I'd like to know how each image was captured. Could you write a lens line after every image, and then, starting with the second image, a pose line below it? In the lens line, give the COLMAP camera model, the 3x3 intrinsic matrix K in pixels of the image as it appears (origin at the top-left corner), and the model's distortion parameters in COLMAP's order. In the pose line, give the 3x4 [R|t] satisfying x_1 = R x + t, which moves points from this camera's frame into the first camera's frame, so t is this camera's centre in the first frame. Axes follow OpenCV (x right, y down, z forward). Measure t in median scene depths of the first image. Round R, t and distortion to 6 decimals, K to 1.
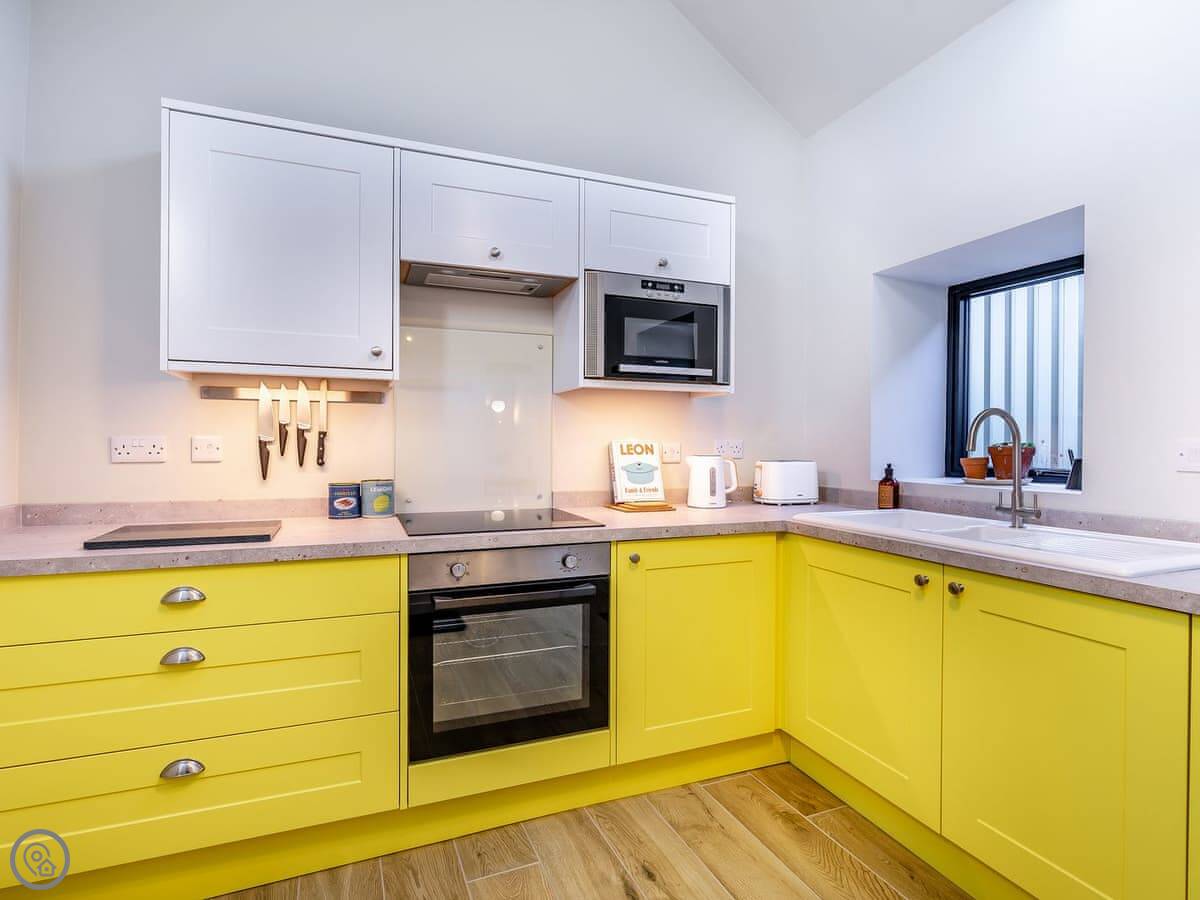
lens RADIAL K [[607.9, 0, 600.5], [0, 607.9, 448.2], [0, 0, 1]] dist [-0.009187, 0.000205]
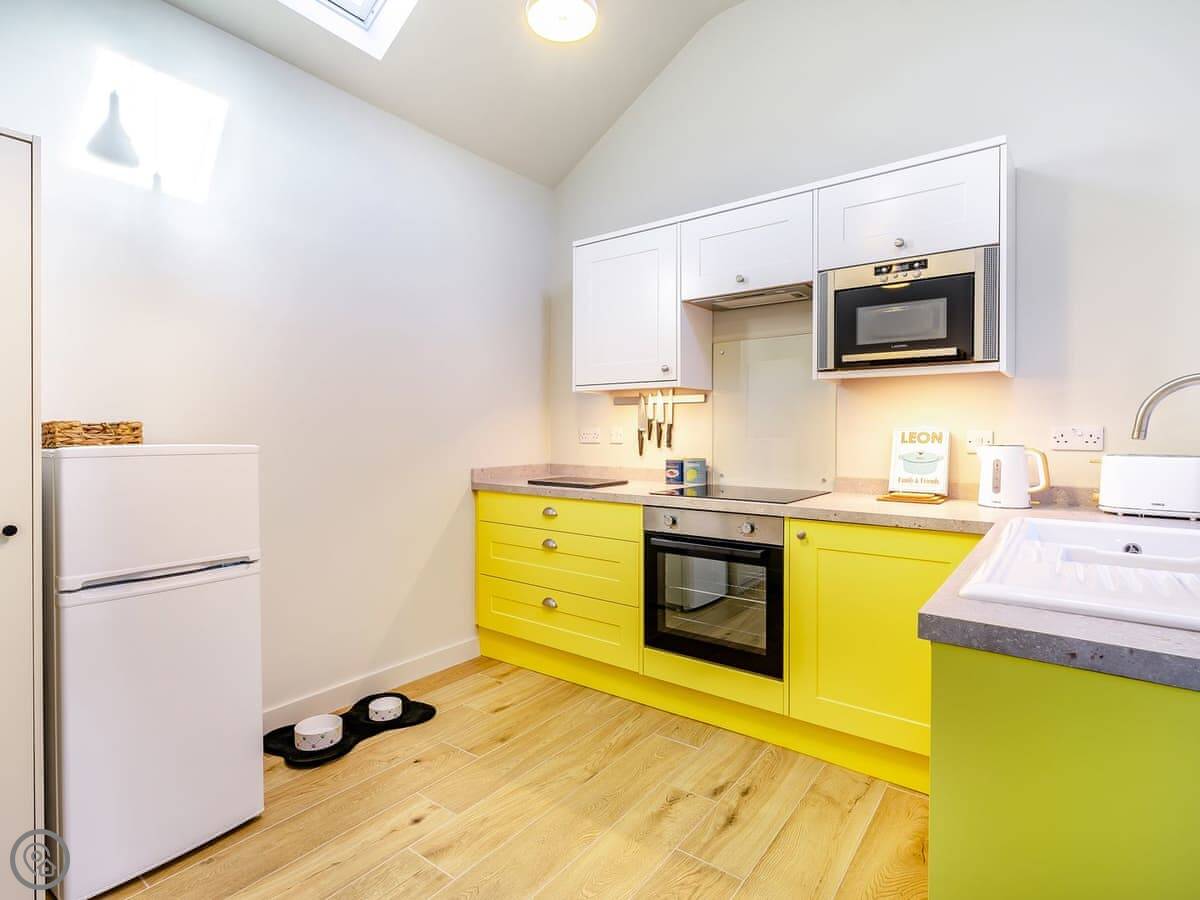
lens RADIAL K [[606.3, 0, 596.2], [0, 606.3, 440.3], [0, 0, 1]] dist [-0.006567, 0.001723]
pose [[0.511637, 0.007852, -0.859166, 0.708277], [-0.006704, 0.999964, 0.005146, 0.005329], [0.859176, 0.003127, 0.511671, 0.101737]]
